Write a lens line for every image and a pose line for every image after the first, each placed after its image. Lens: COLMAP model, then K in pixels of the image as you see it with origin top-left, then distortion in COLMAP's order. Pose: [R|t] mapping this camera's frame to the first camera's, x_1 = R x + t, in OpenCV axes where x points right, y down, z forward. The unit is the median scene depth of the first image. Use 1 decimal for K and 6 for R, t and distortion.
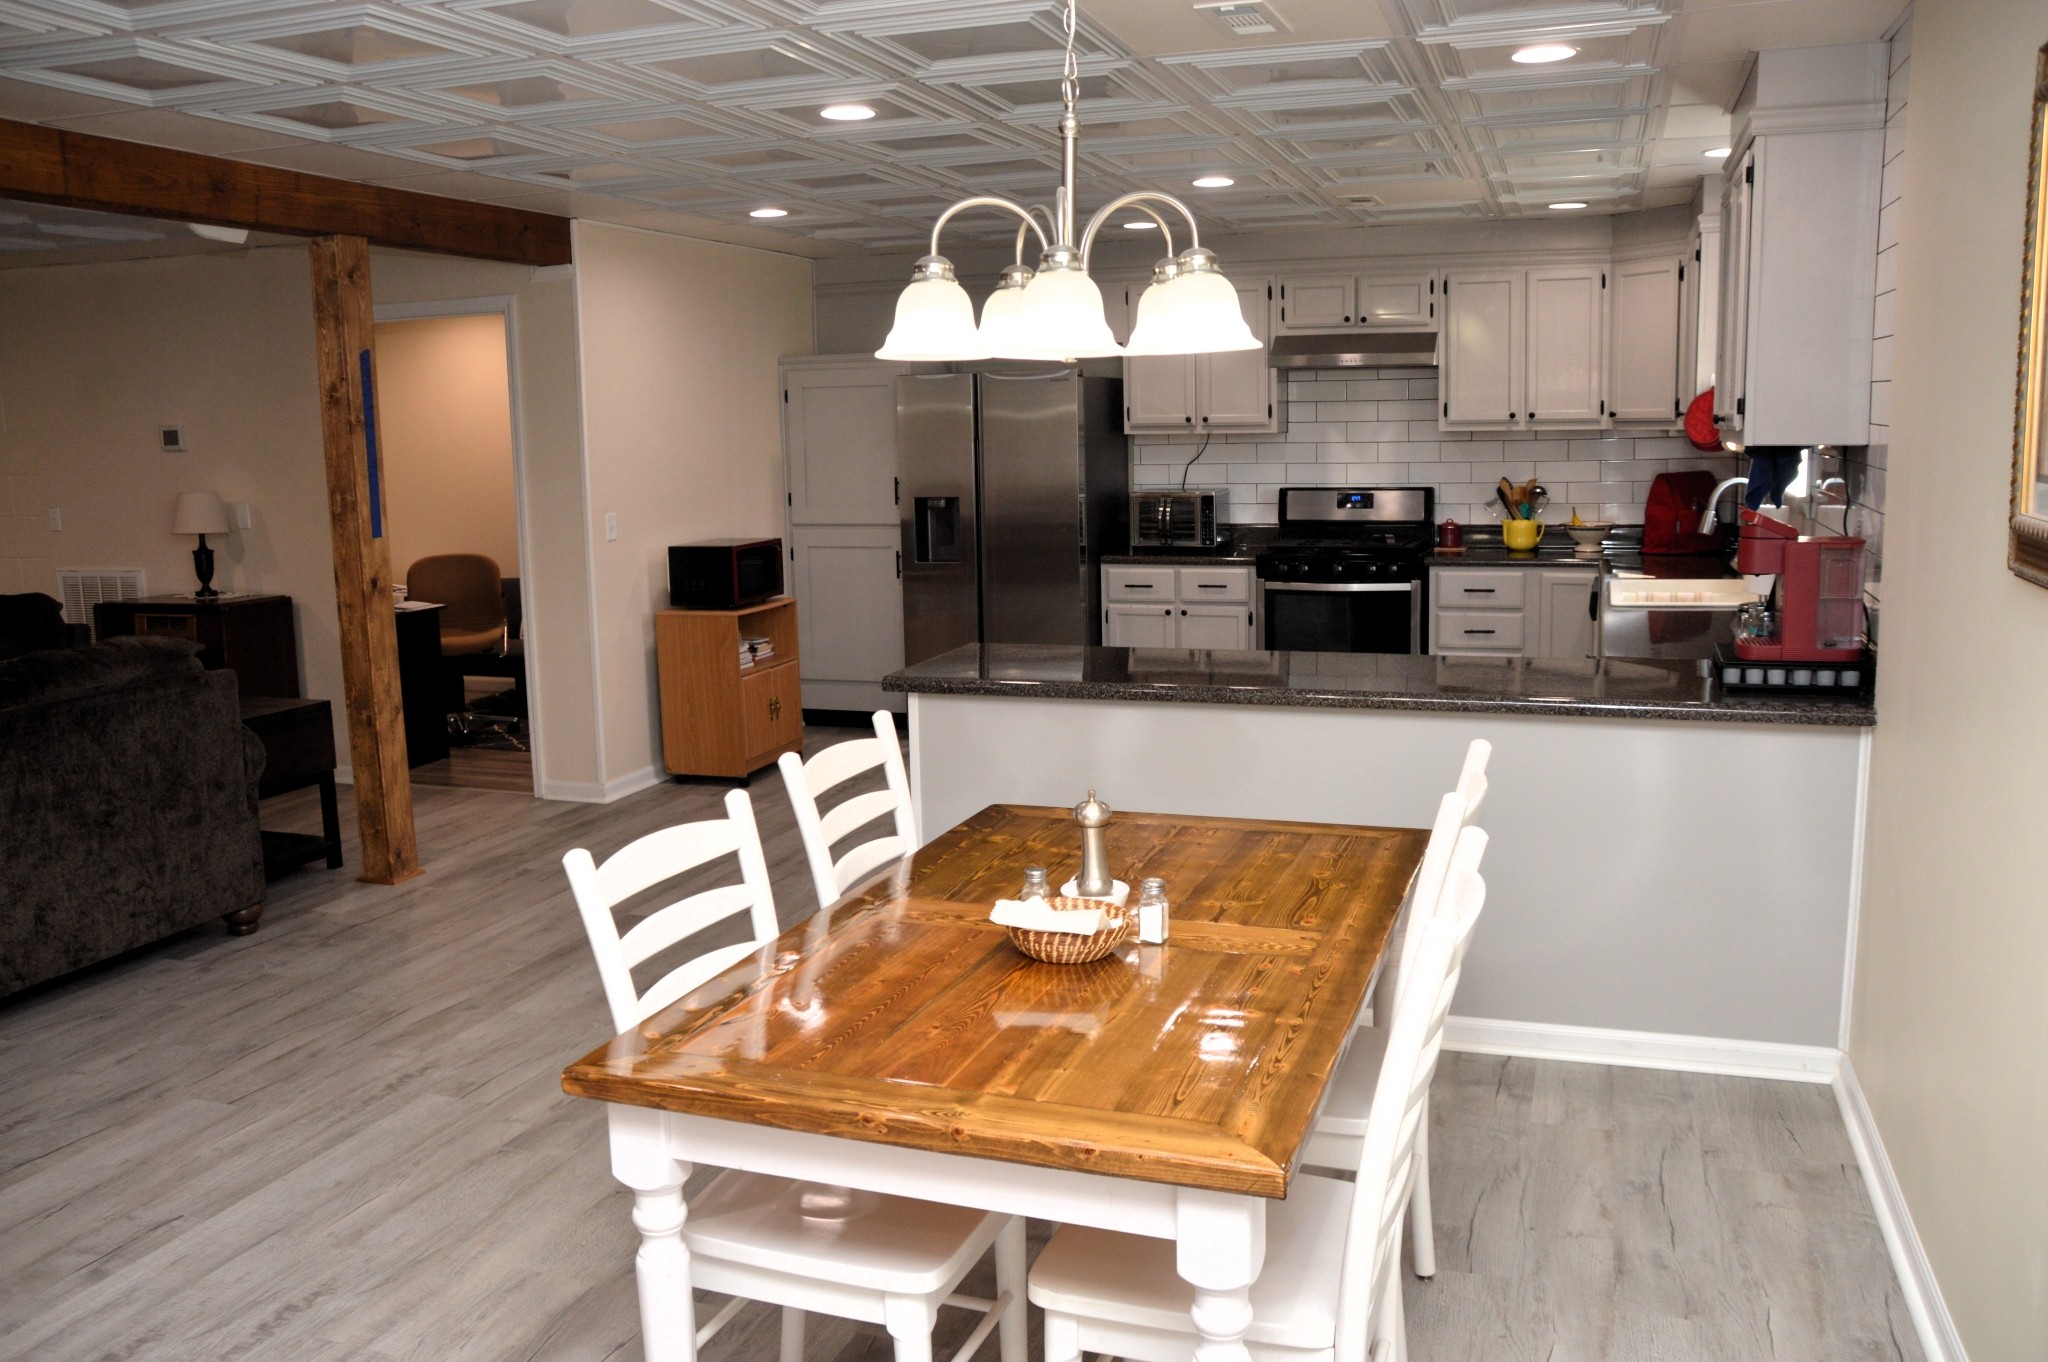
lens RADIAL K [[1658.1, 0, 1024.0], [0, 1658.1, 681.0], [0, 0, 1]] dist [-0.142318, 0.144628]
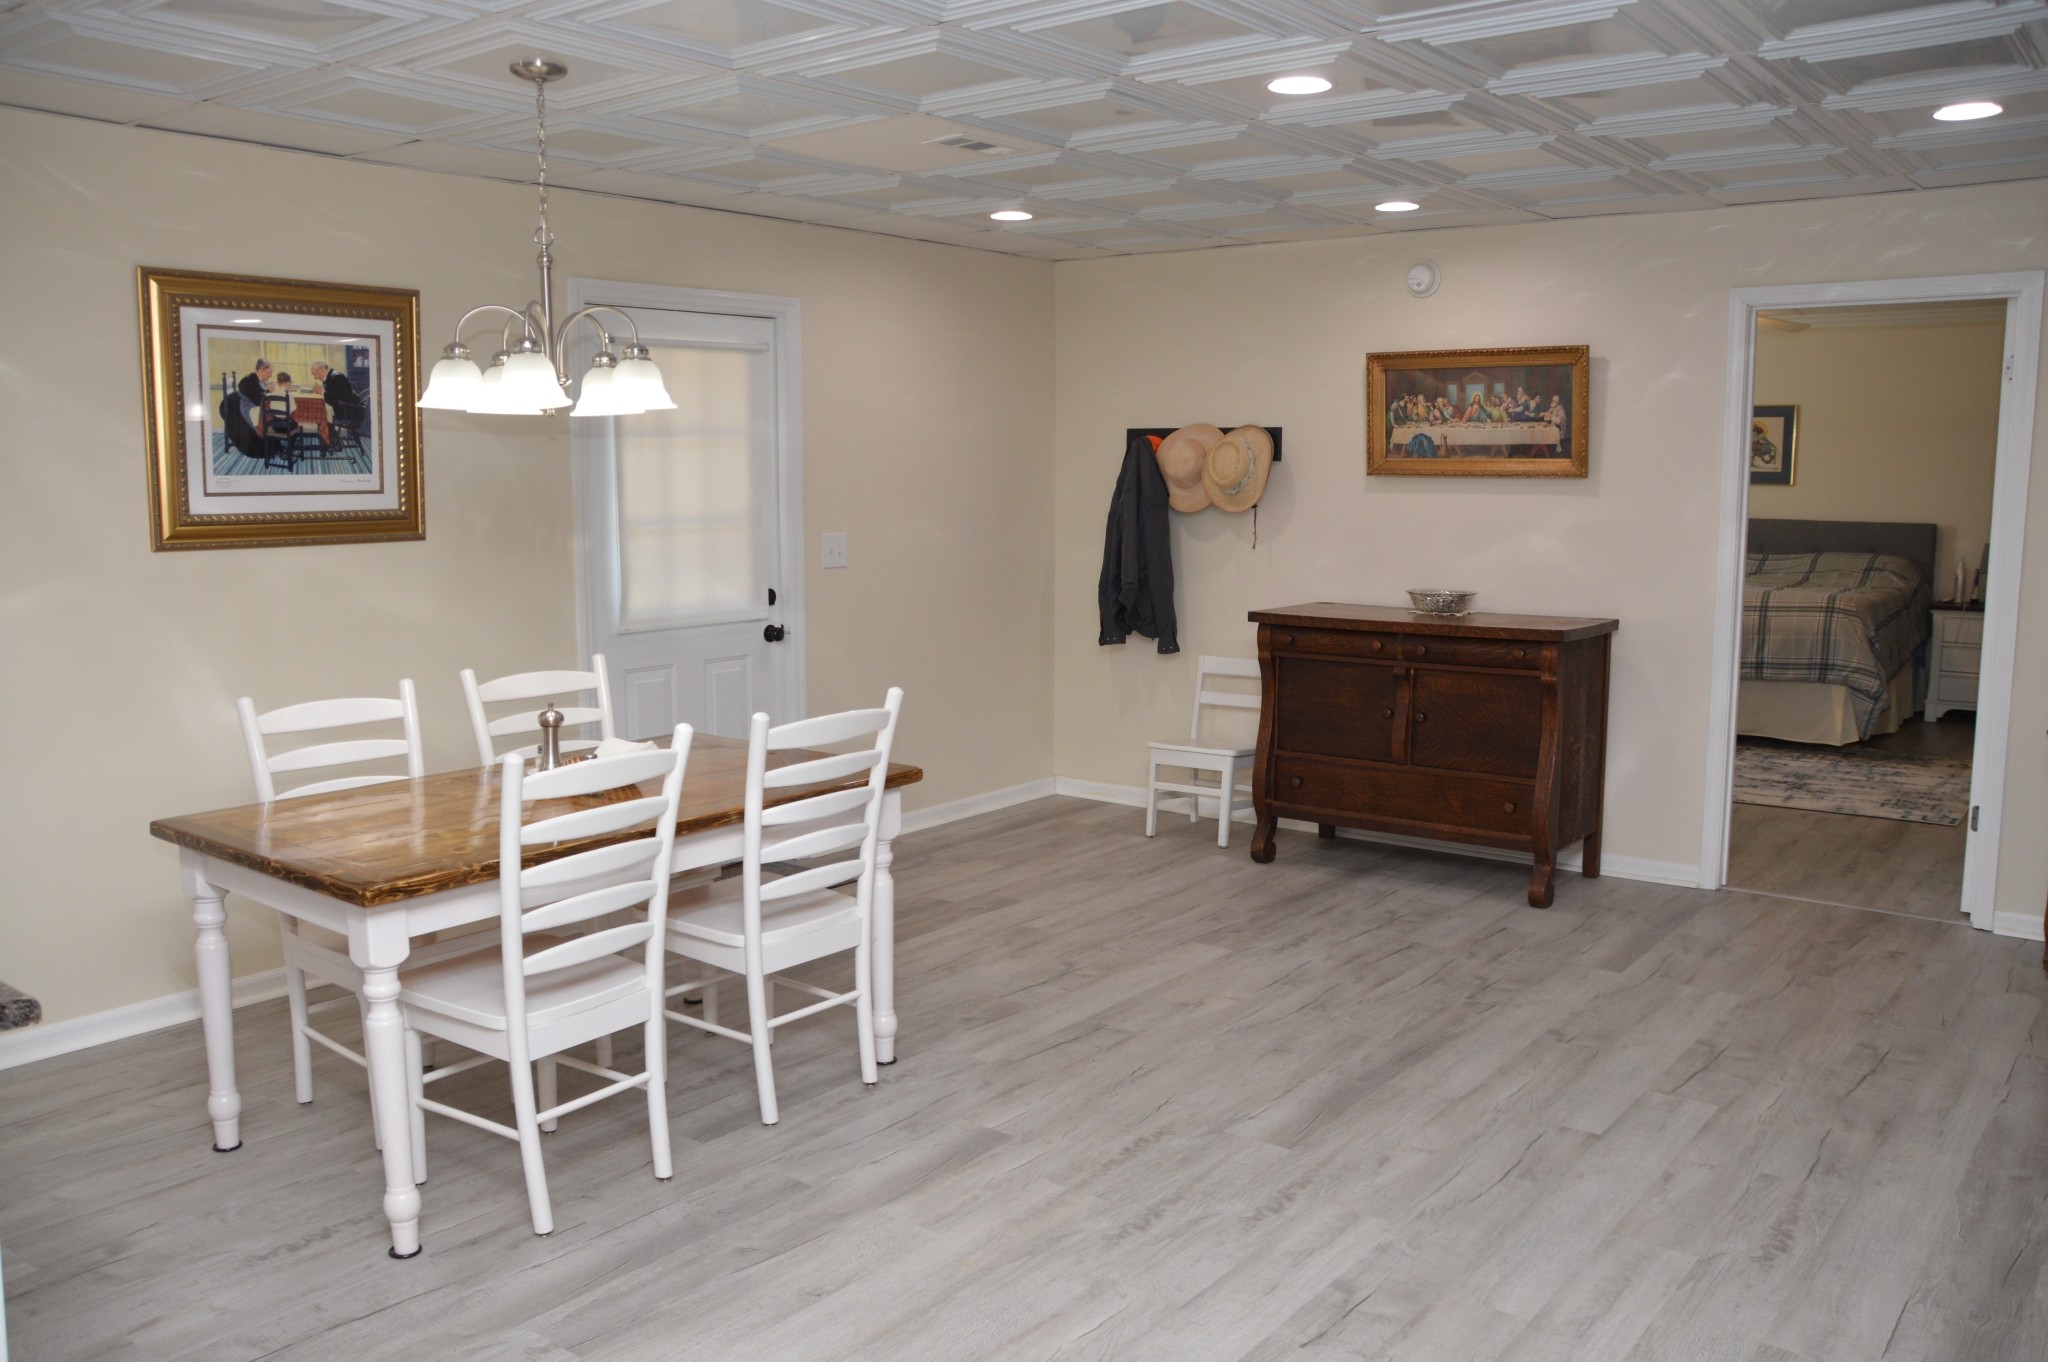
lens RADIAL K [[1658.1, 0, 1024.0], [0, 1658.1, 681.0], [0, 0, 1]] dist [-0.142318, 0.144628]
pose [[-0.949238, -0.019029, 0.313983, -0.288854], [0.070007, 0.960354, 0.269850, -0.111811], [-0.306670, 0.278133, -0.910272, 0.772026]]
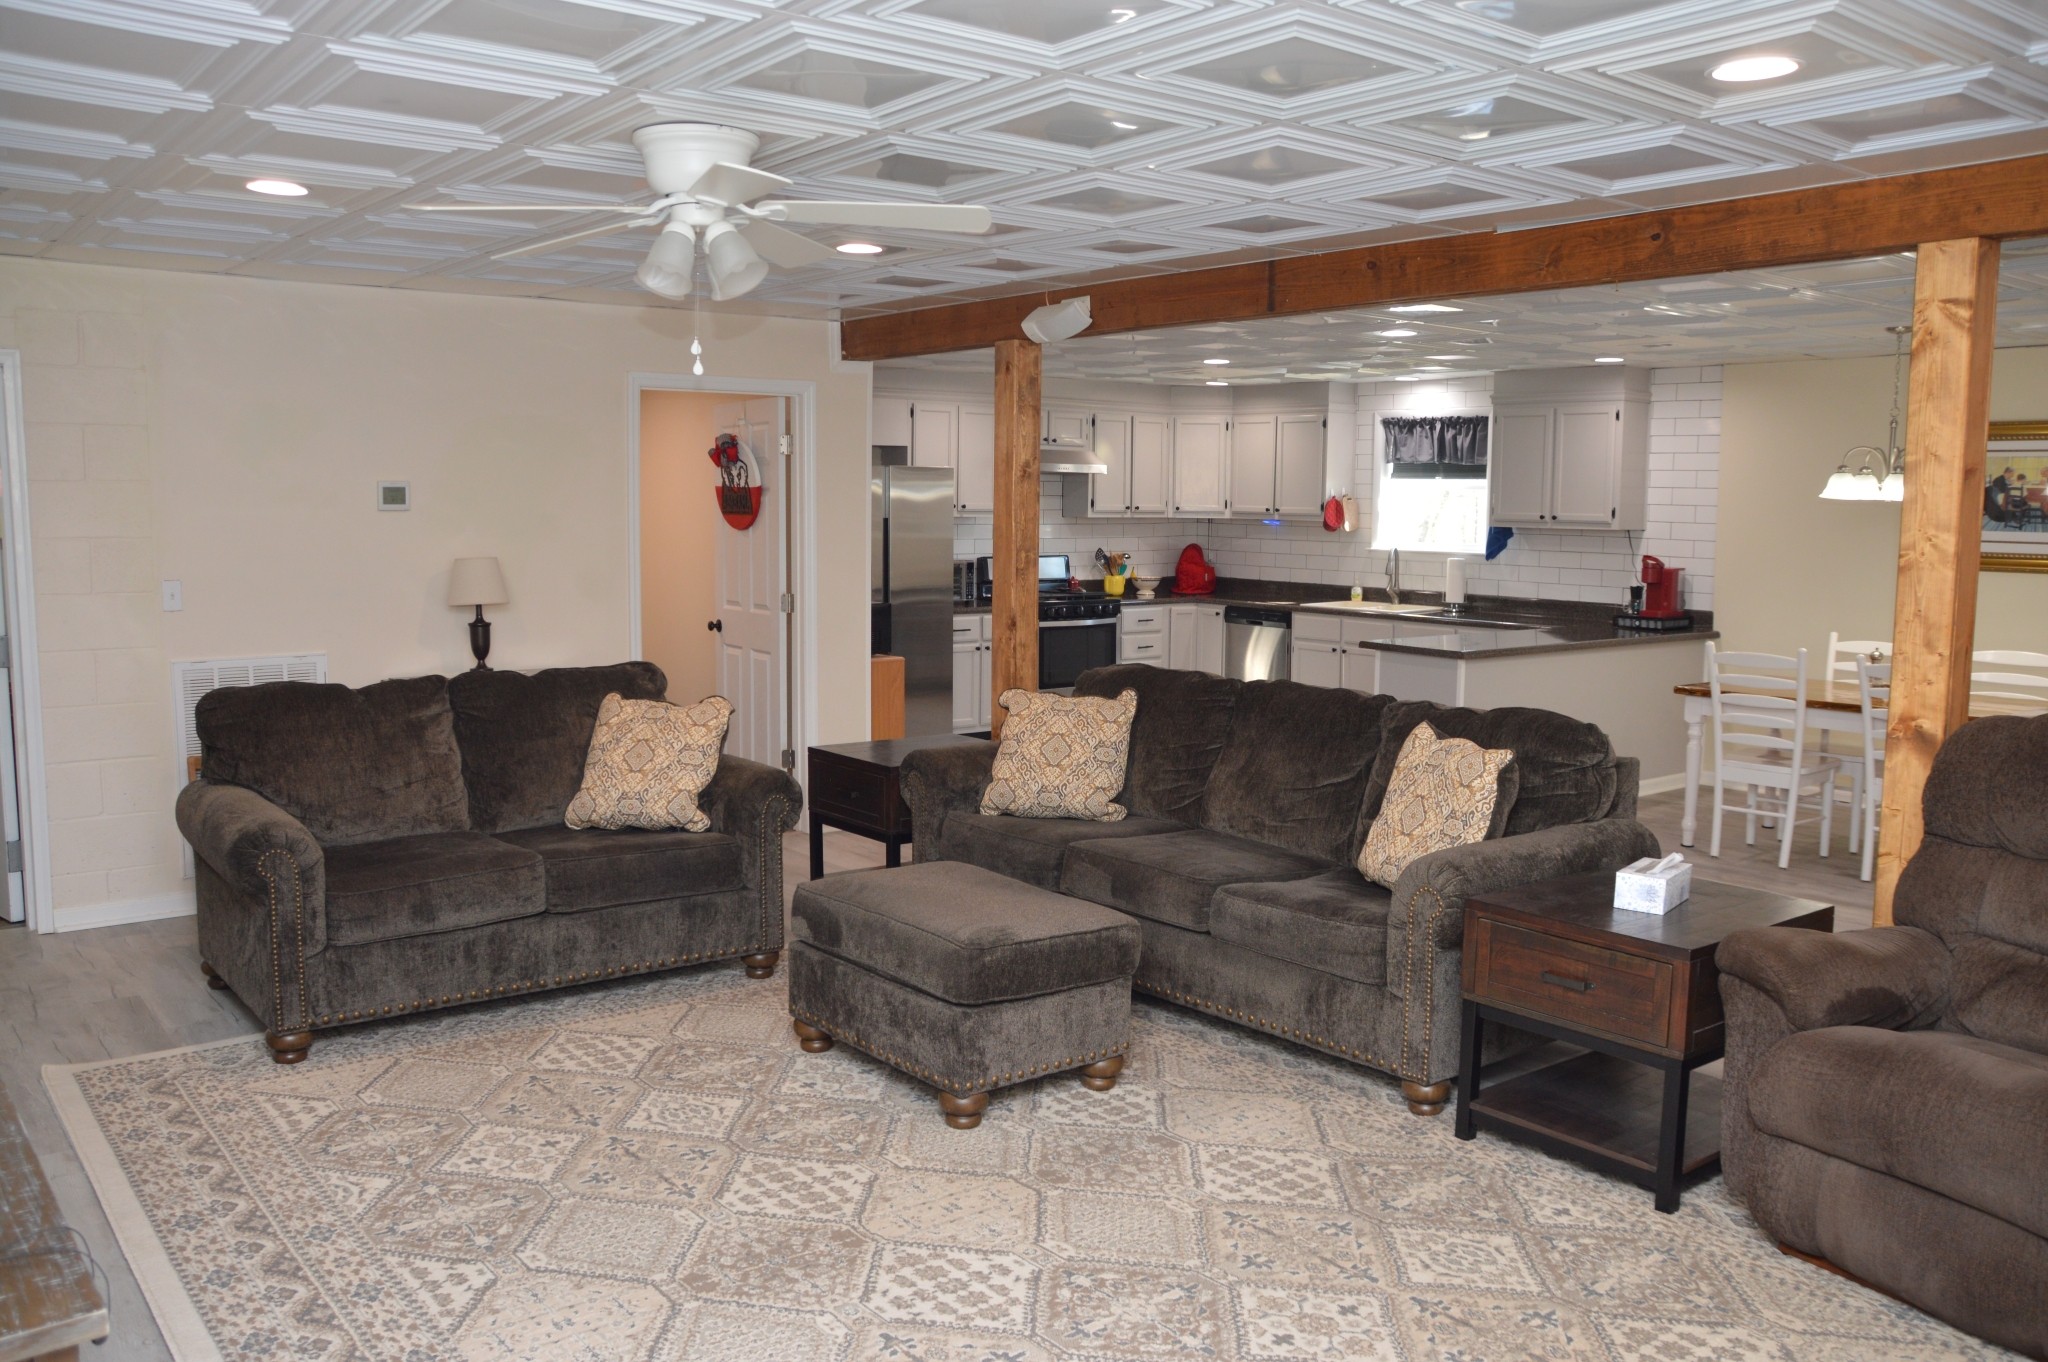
lens RADIAL K [[1658.1, 0, 1024.0], [0, 1658.1, 681.0], [0, 0, 1]] dist [-0.142318, 0.144628]
pose [[0.527941, -0.065089, 0.846783, -1.102764], [0.111239, 0.993769, 0.007034, -0.022041], [-0.841964, 0.090482, 0.531892, 0.268649]]
